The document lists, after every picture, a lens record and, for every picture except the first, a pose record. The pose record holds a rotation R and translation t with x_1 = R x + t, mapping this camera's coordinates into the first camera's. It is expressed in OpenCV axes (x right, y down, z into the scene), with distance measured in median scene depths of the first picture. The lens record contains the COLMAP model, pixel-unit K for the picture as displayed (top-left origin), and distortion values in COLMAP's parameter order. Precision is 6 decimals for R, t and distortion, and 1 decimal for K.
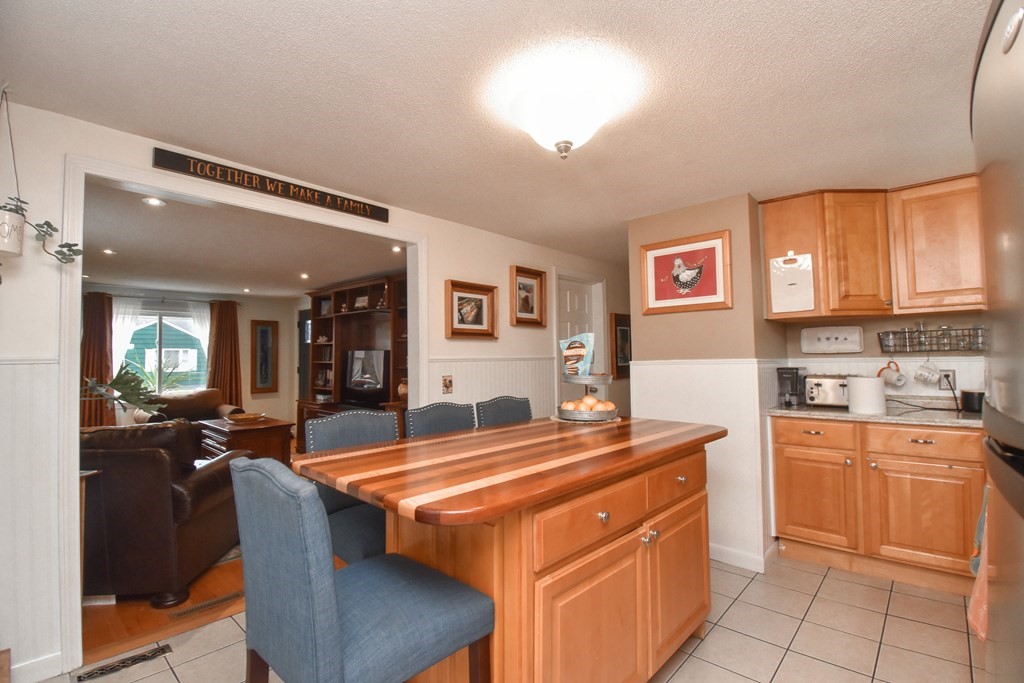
lens RADIAL K [[465.3, 0, 509.2], [0, 465.3, 340.7], [0, 0, 1]] dist [0.007759, -0.016138]
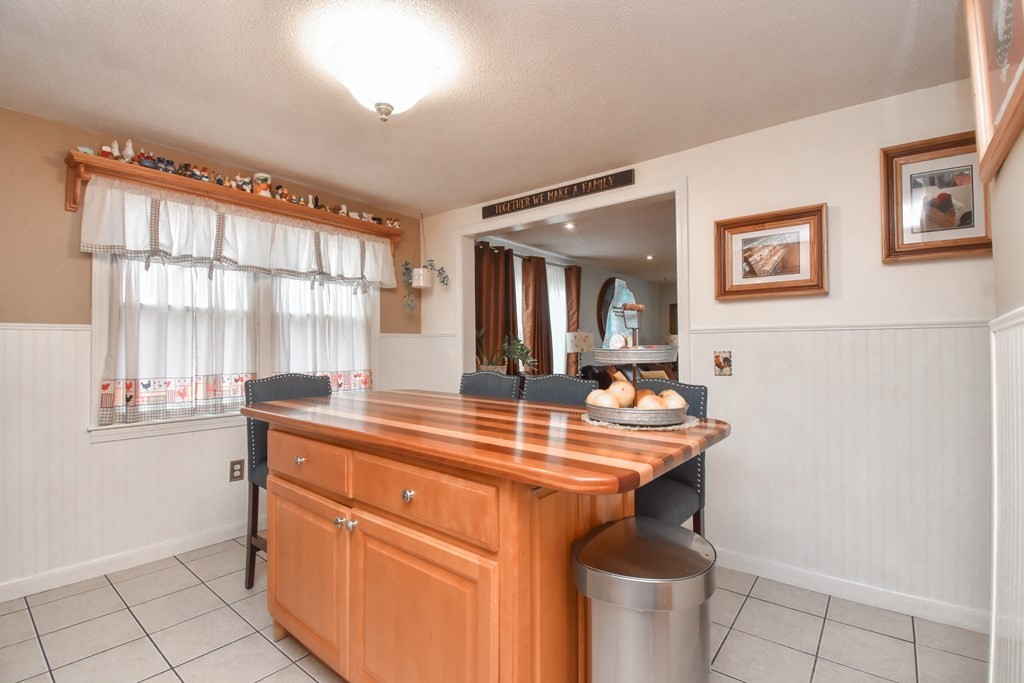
lens RADIAL K [[465.3, 0, 513.8], [0, 465.3, 341.6], [0, 0, 1]] dist [0.007759, -0.016138]
pose [[0.062694, -0.000689, -0.998033, 0.670346], [0.040350, 0.999184, 0.001845, 0.051348], [0.997217, -0.040386, 0.062671, 0.713210]]
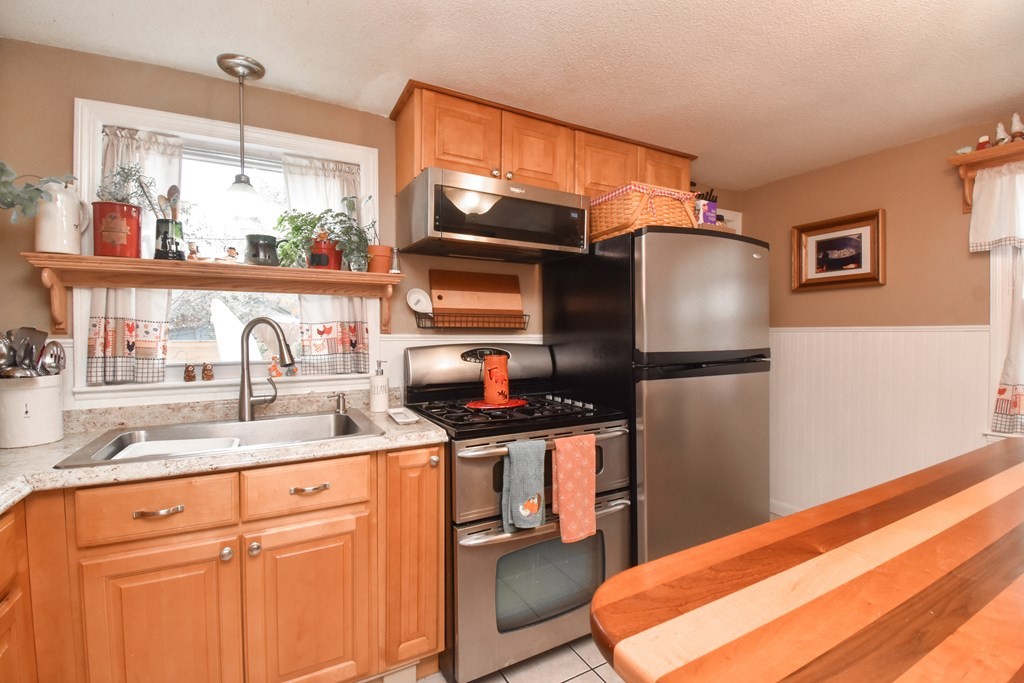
lens RADIAL K [[465.3, 0, 515.8], [0, 465.3, 340.0], [0, 0, 1]] dist [0.007759, -0.016138]
pose [[-0.953953, 0.012124, 0.299711, 0.330644], [0.003368, 0.999553, -0.029714, 0.038325], [-0.299937, -0.027336, -0.953567, 1.013244]]
